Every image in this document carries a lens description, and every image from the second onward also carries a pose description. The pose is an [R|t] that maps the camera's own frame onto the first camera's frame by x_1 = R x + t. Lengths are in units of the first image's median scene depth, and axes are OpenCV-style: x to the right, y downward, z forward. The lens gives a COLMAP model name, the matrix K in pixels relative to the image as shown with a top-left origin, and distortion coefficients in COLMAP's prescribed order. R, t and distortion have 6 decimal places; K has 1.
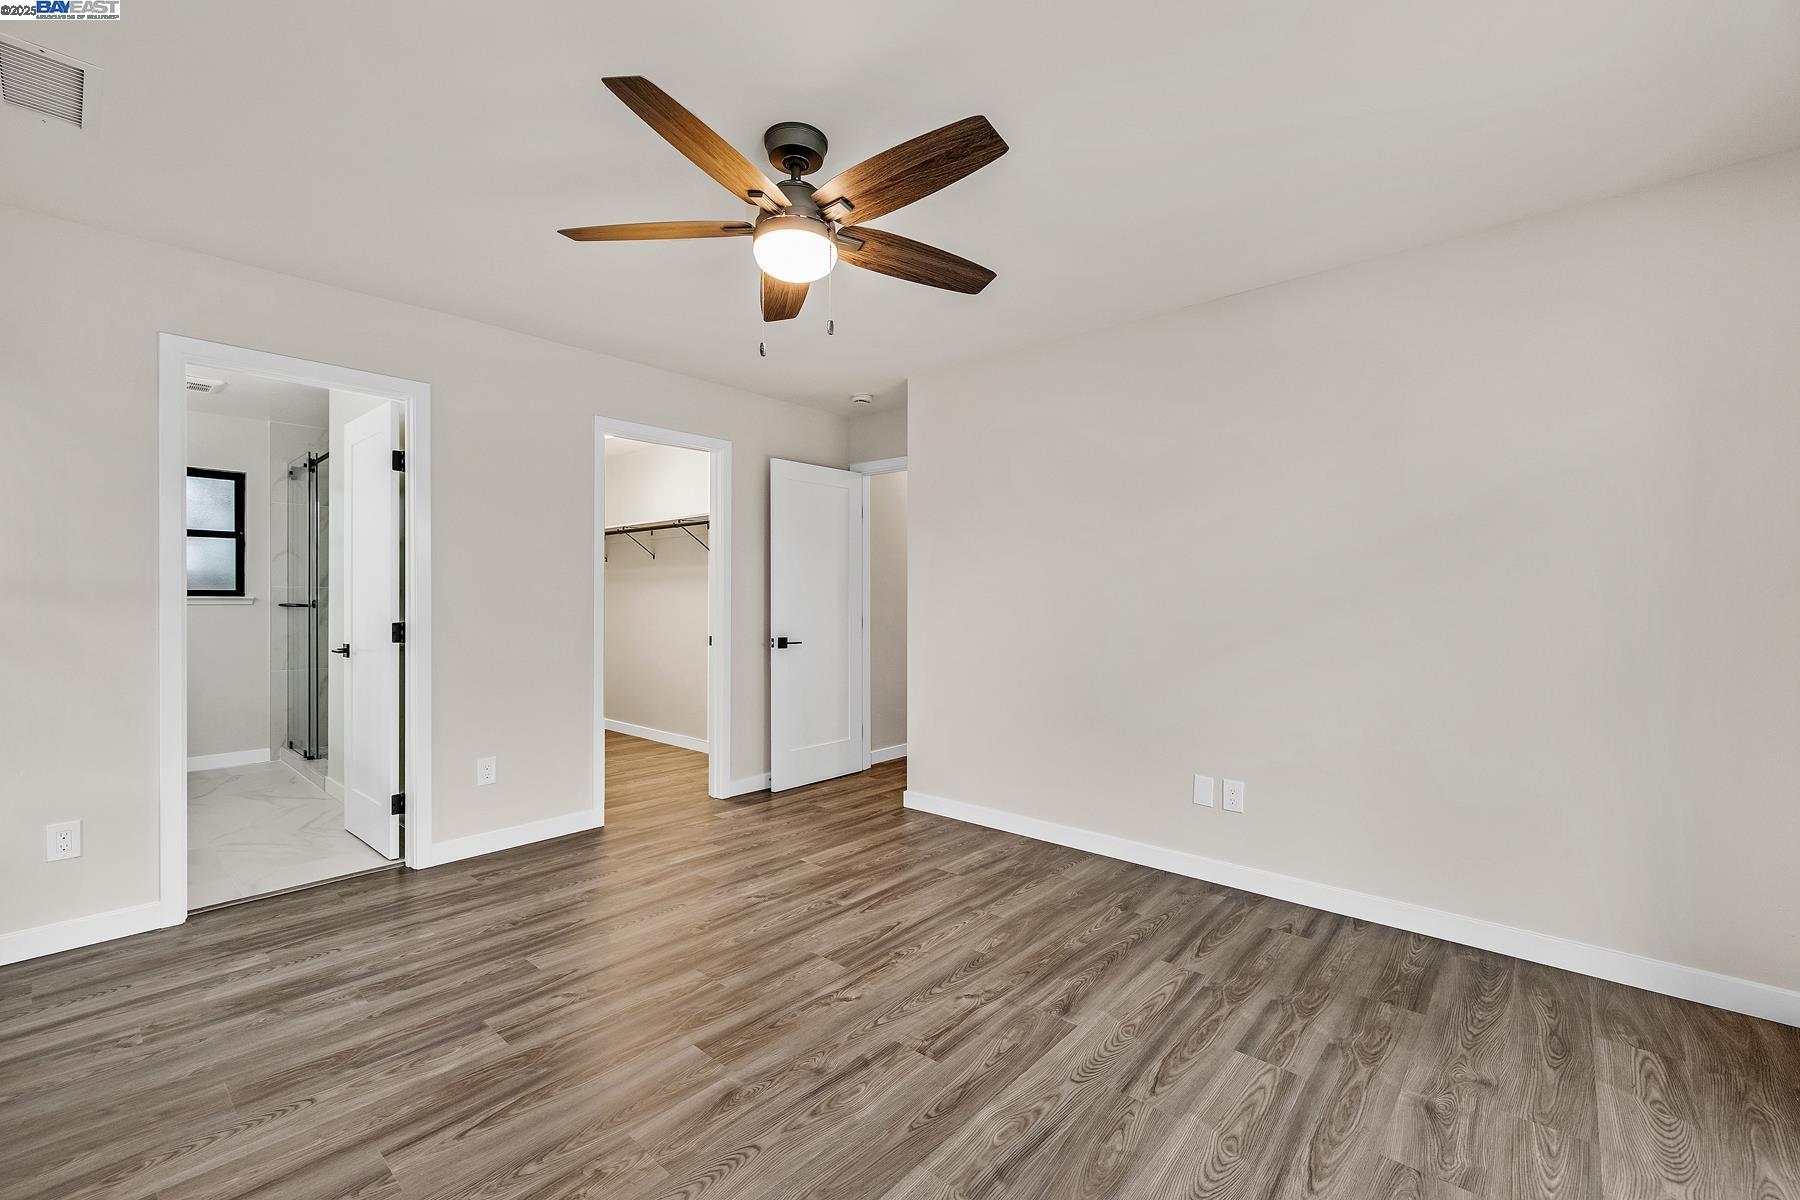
lens RADIAL K [[757.6, 0, 900.0], [0, 757.6, 600.0], [0, 0, 1]] dist [0.000296, -0.000822]
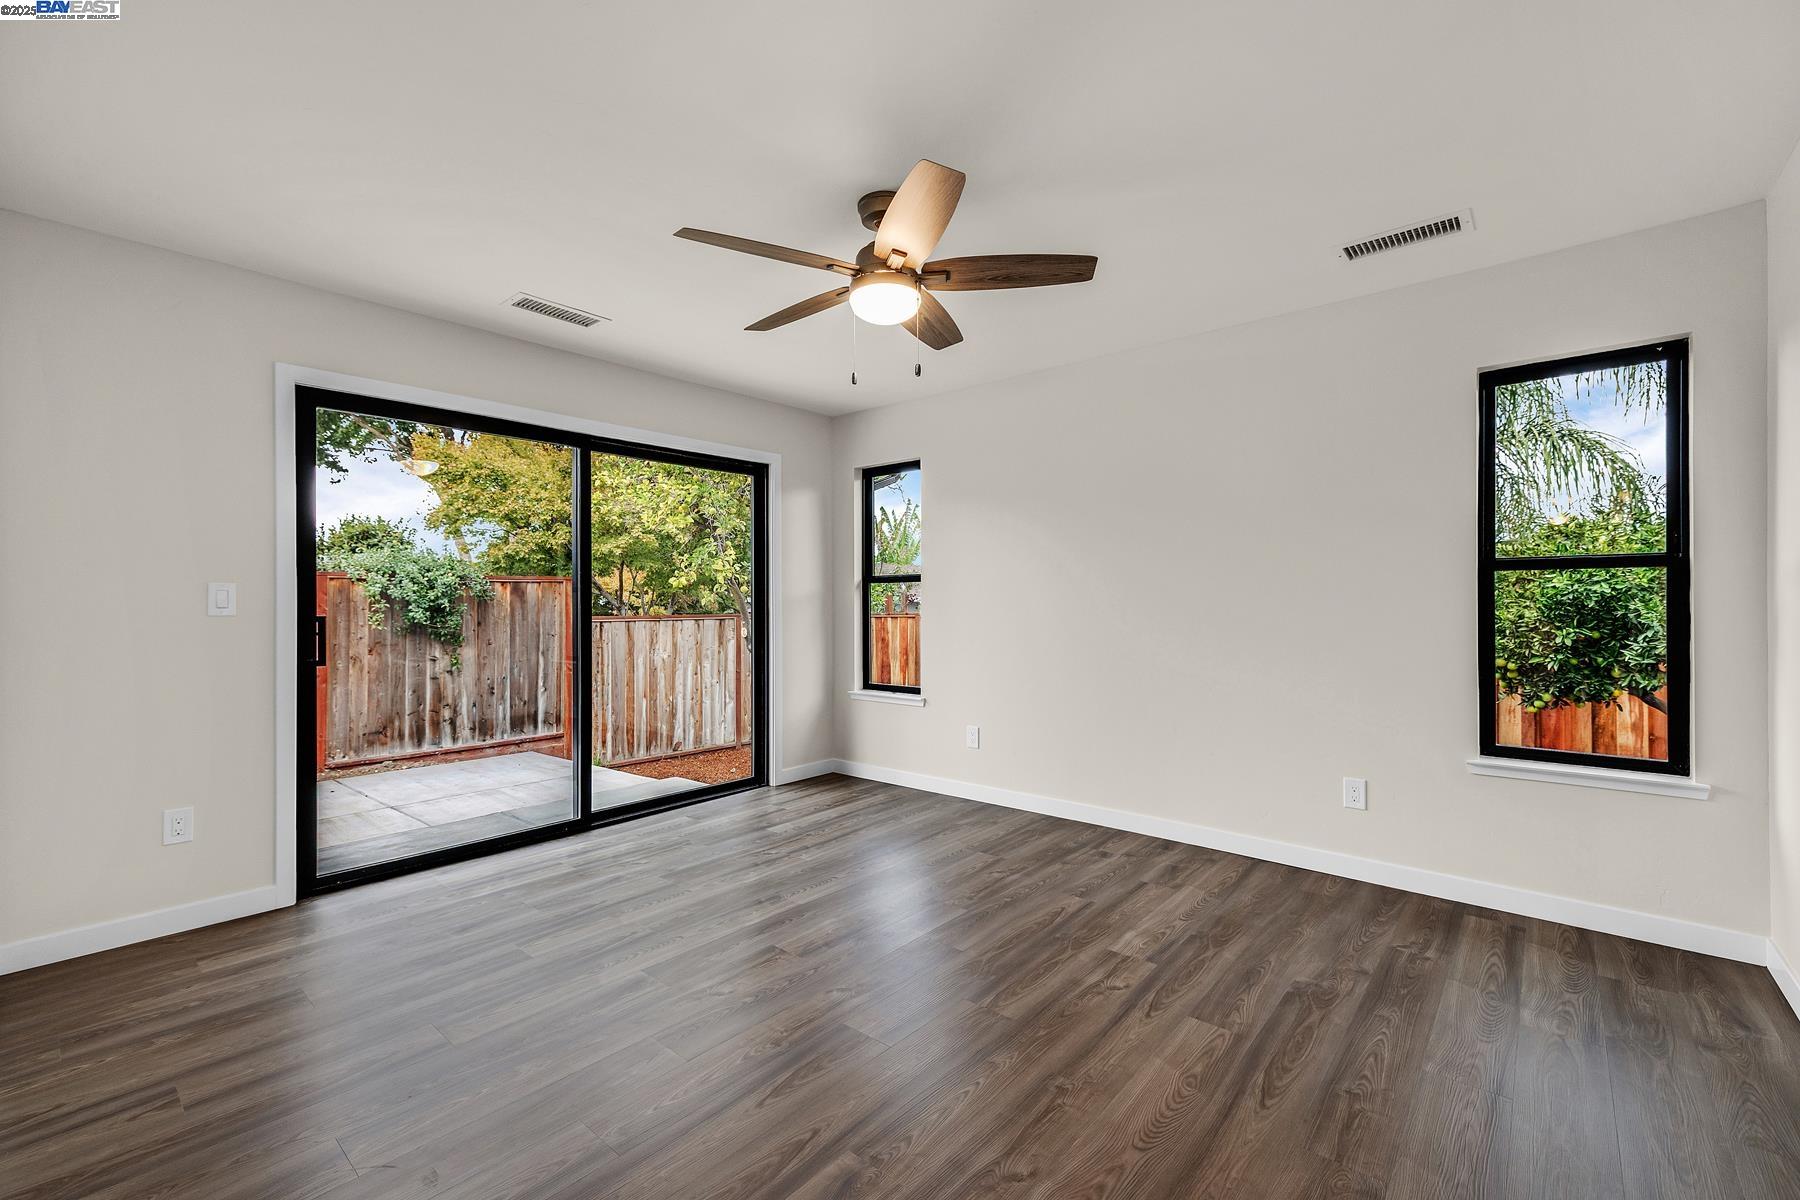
lens RADIAL K [[757.6, 0, 900.0], [0, 757.6, 600.0], [0, 0, 1]] dist [0.000296, -0.000822]
pose [[-0.999935, 0.000619, -0.011378, -0.142312], [0.000667, 0.999991, -0.004164, 0.004628], [0.011376, -0.004171, -0.999927, 2.088334]]
